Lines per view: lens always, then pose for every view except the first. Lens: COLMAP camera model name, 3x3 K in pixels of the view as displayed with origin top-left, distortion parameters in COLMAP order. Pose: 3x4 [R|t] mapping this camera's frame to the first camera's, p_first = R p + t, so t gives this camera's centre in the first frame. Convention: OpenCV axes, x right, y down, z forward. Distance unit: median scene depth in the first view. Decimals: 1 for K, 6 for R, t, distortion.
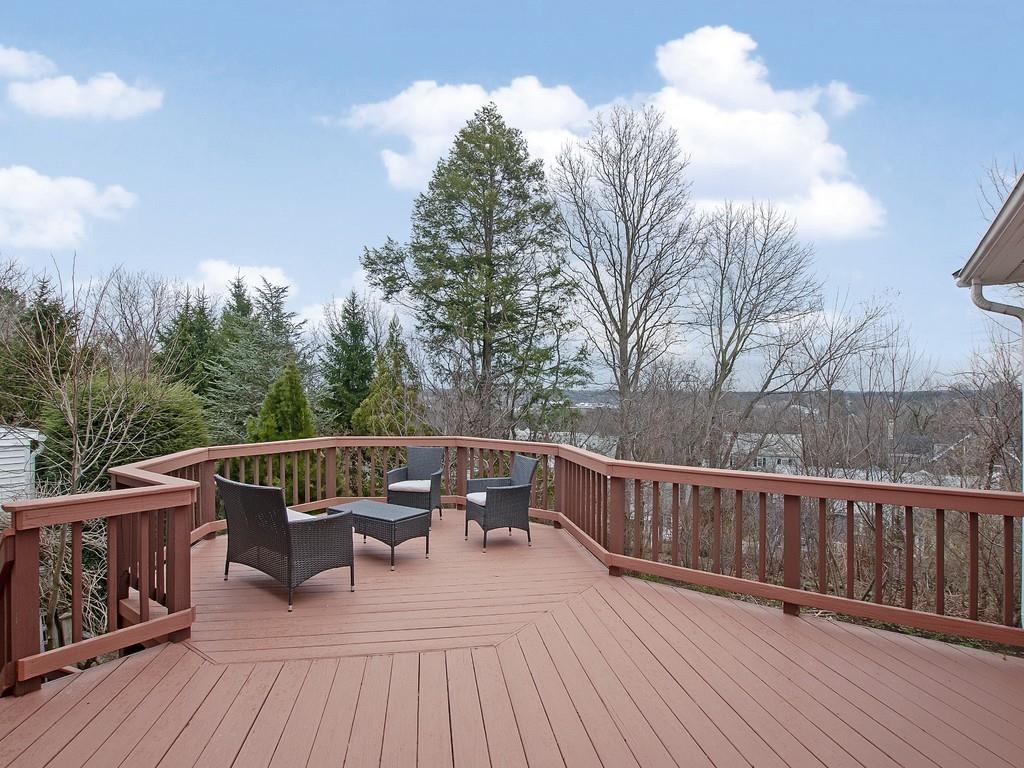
lens RADIAL K [[557.8, 0, 511.8], [0, 557.8, 392.6], [0, 0, 1]] dist [-0.001365, -0.003980]
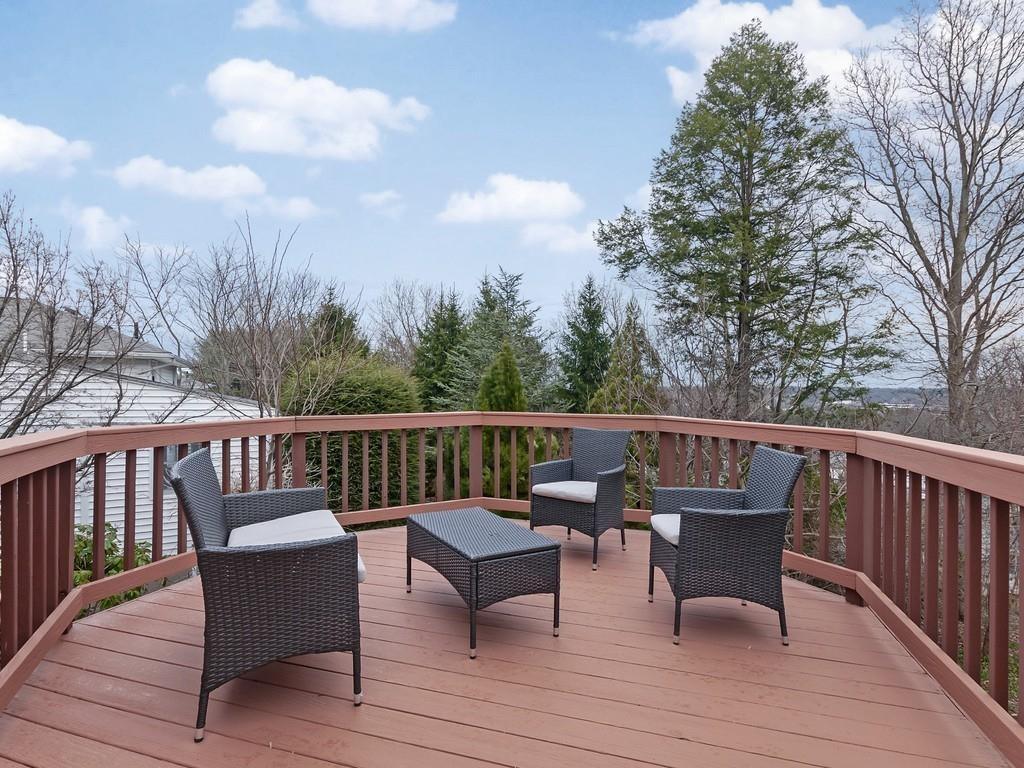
lens RADIAL K [[557.8, 0, 498.2], [0, 557.8, 397.4], [0, 0, 1]] dist [-0.001365, -0.003980]
pose [[0.890694, 0.008289, -0.454528, 0.006516], [-0.003712, 0.999933, 0.010961, 0.015600], [0.454588, -0.008075, 0.890665, 0.109884]]
